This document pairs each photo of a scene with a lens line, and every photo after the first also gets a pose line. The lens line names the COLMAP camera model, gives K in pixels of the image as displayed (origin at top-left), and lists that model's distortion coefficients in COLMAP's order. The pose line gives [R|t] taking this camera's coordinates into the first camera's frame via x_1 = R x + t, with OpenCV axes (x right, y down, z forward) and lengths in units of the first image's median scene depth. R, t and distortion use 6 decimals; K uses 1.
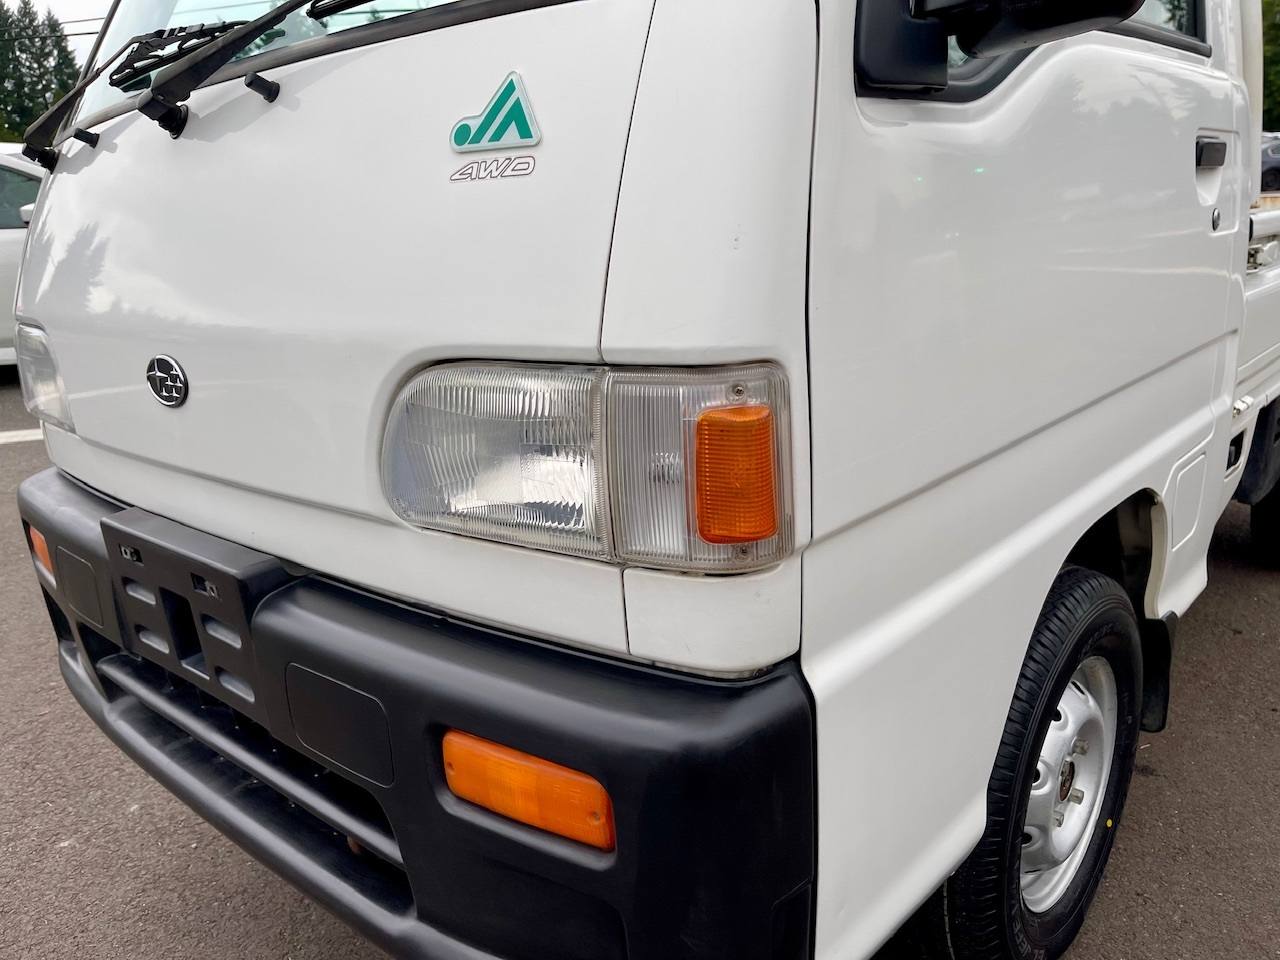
lens RADIAL K [[994.0, 0, 640.0], [0, 994.0, 480.0], [0, 0, 1]] dist [0.061431, -0.071375]
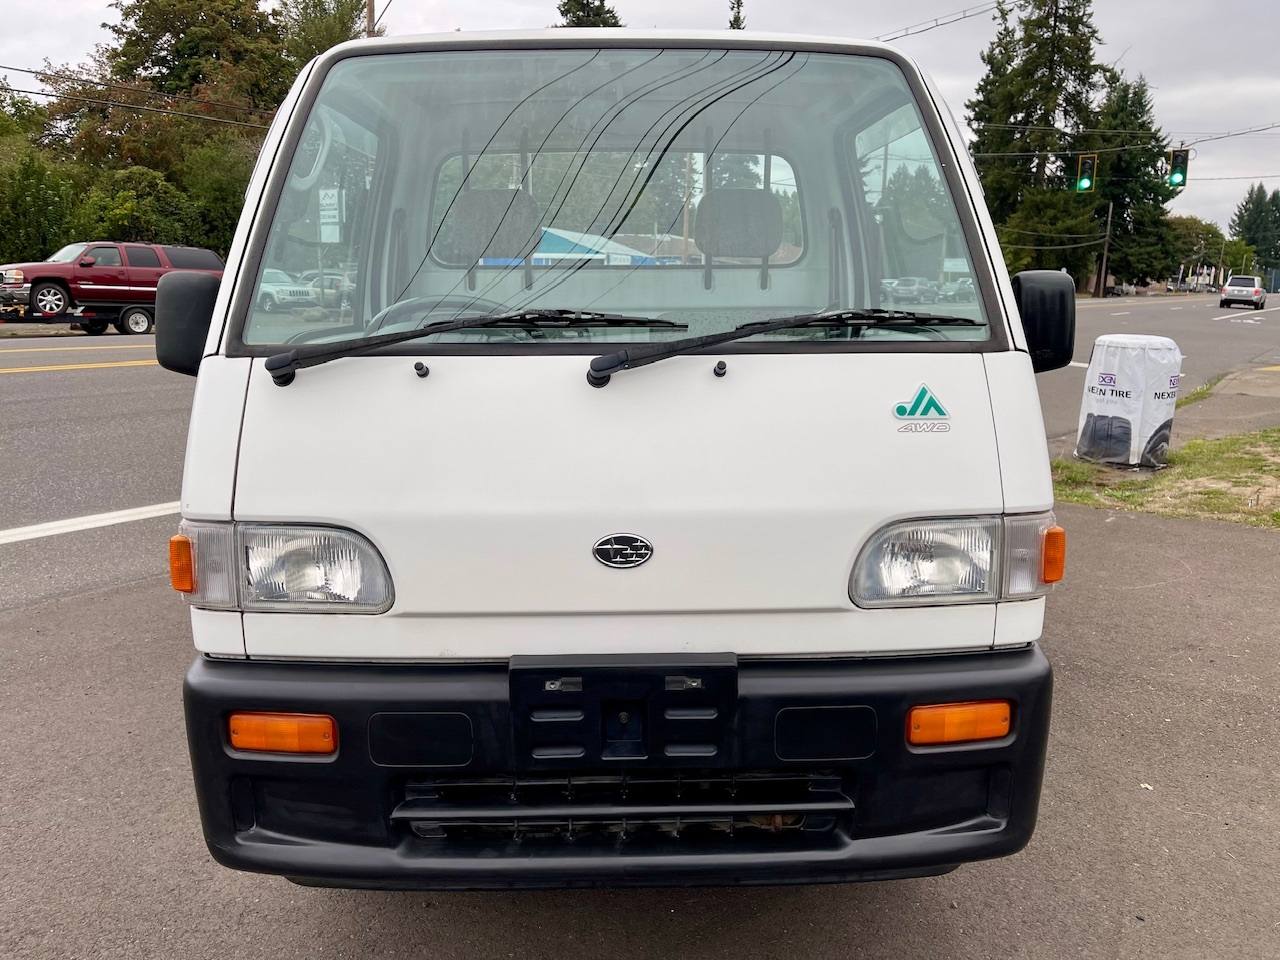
lens RADIAL K [[950.4, 0, 644.4], [0, 950.4, 476.8], [0, 0, 1]] dist [0.078919, -0.114561]
pose [[0.721981, -0.060044, 0.689303, -1.821539], [0.137436, 0.988822, -0.057817, -0.157157], [-0.678126, 0.136478, 0.722162, -0.048588]]
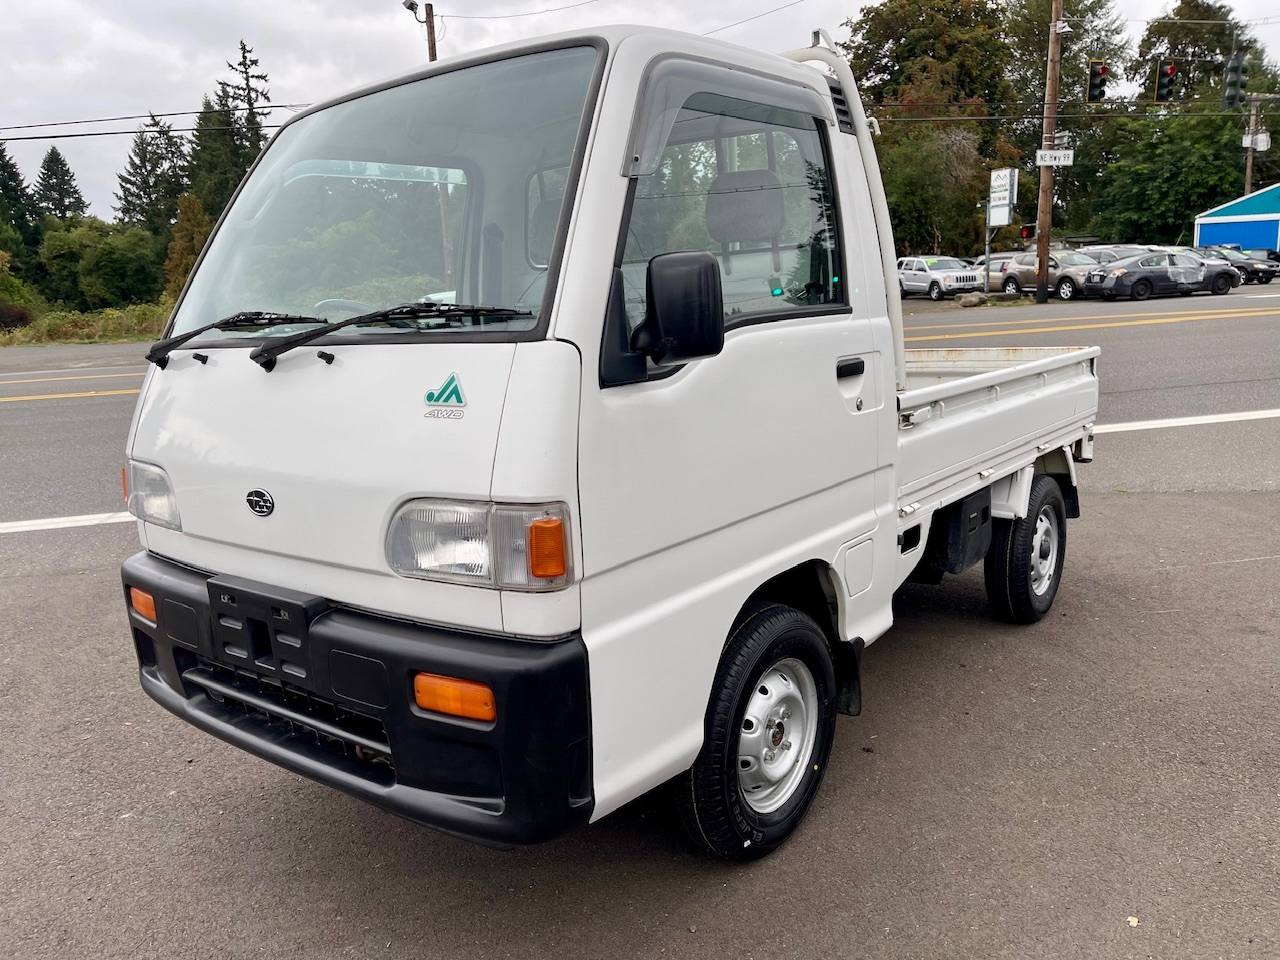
lens RADIAL K [[950.4, 0, 644.4], [0, 950.4, 476.8], [0, 0, 1]] dist [0.078919, -0.114561]
pose [[0.996619, 0.002086, 0.082134, 0.115550], [0.005606, 0.995621, -0.093315, 0.030584], [-0.081969, 0.093460, 0.992243, -1.060388]]
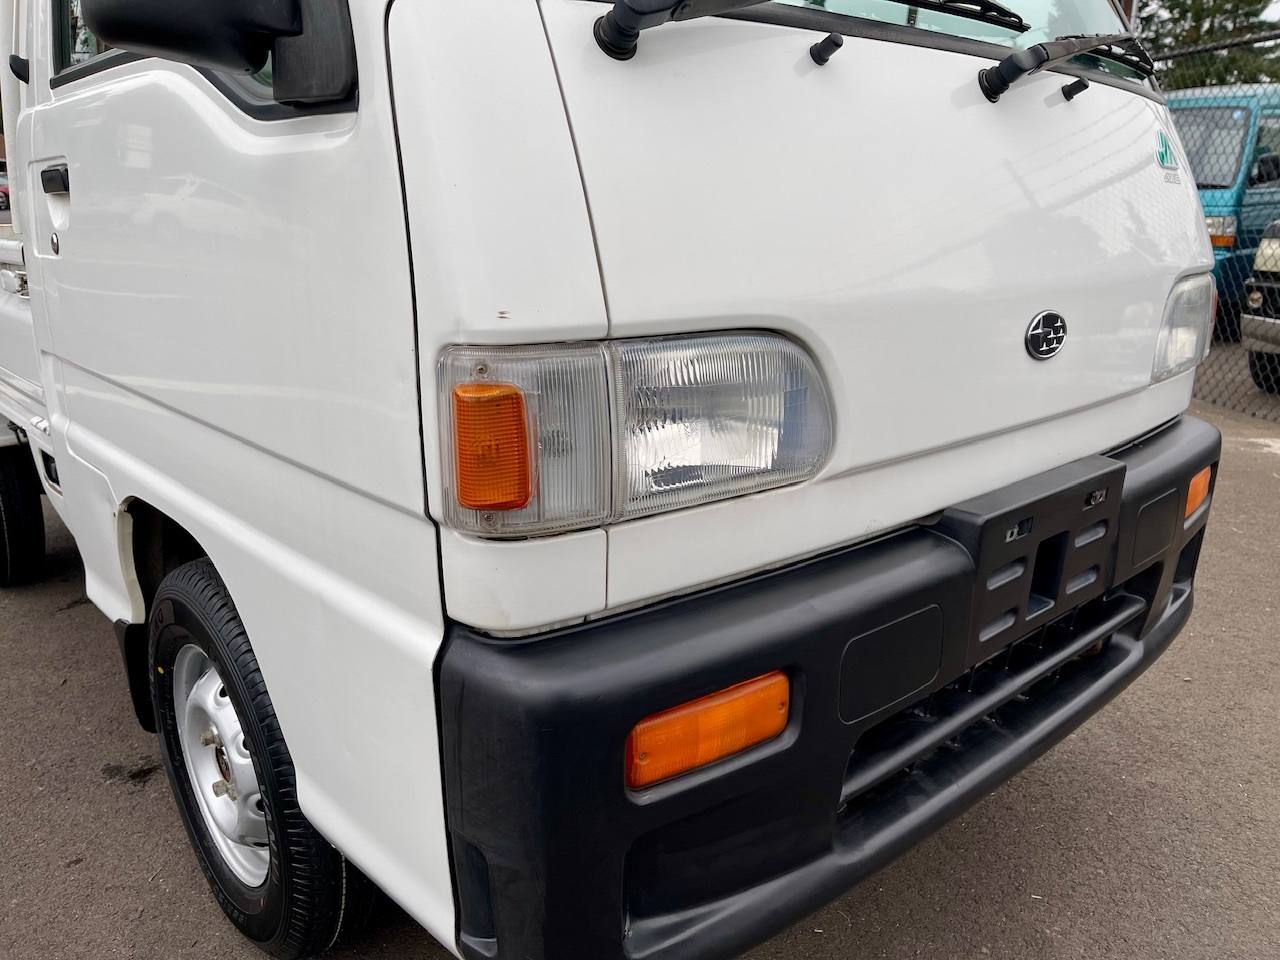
lens RADIAL K [[950.4, 0, 644.4], [0, 950.4, 476.8], [0, 0, 1]] dist [0.078919, -0.114561]
pose [[0.096361, -0.201249, 0.974789, -2.001930], [0.248353, 0.953232, 0.172248, -0.308561], [-0.963865, 0.225494, 0.141835, 1.694874]]
